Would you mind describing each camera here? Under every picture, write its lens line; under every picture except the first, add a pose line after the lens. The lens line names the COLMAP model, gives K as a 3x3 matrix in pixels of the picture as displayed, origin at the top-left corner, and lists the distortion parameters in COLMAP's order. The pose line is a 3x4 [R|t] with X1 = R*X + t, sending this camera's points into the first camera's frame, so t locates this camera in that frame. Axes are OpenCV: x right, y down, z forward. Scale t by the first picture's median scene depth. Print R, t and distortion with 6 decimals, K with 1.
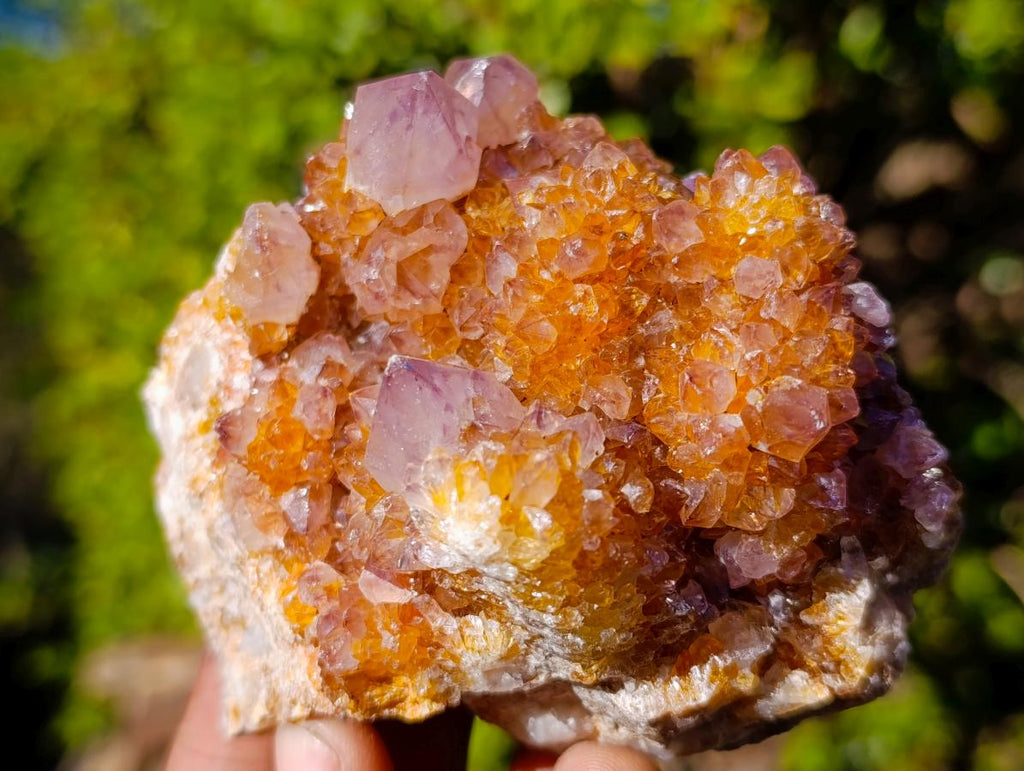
lens RADIAL K [[1652.8, 0, 509.4], [0, 1652.8, 389.9], [0, 0, 1]] dist [0.113646, 0.000000]
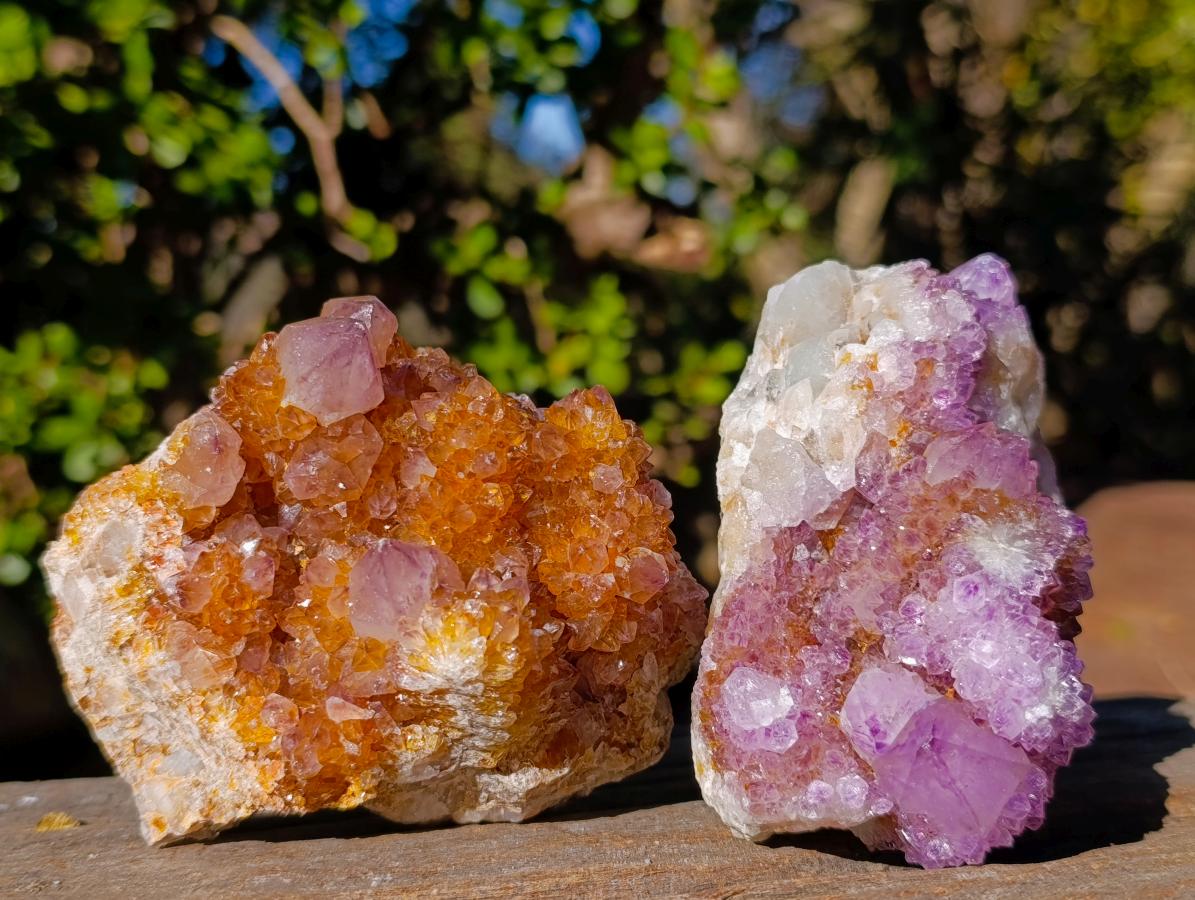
lens RADIAL K [[1928.8, 0, 597.8], [0, 1928.8, 448.9], [0, 0, 1]] dist [0.113646, 0.000000]
pose [[0.879388, 0.000103, 0.476106, -0.645316], [0.007793, 0.999863, -0.014611, -0.066691], [-0.476042, 0.016559, 0.879267, -0.479919]]
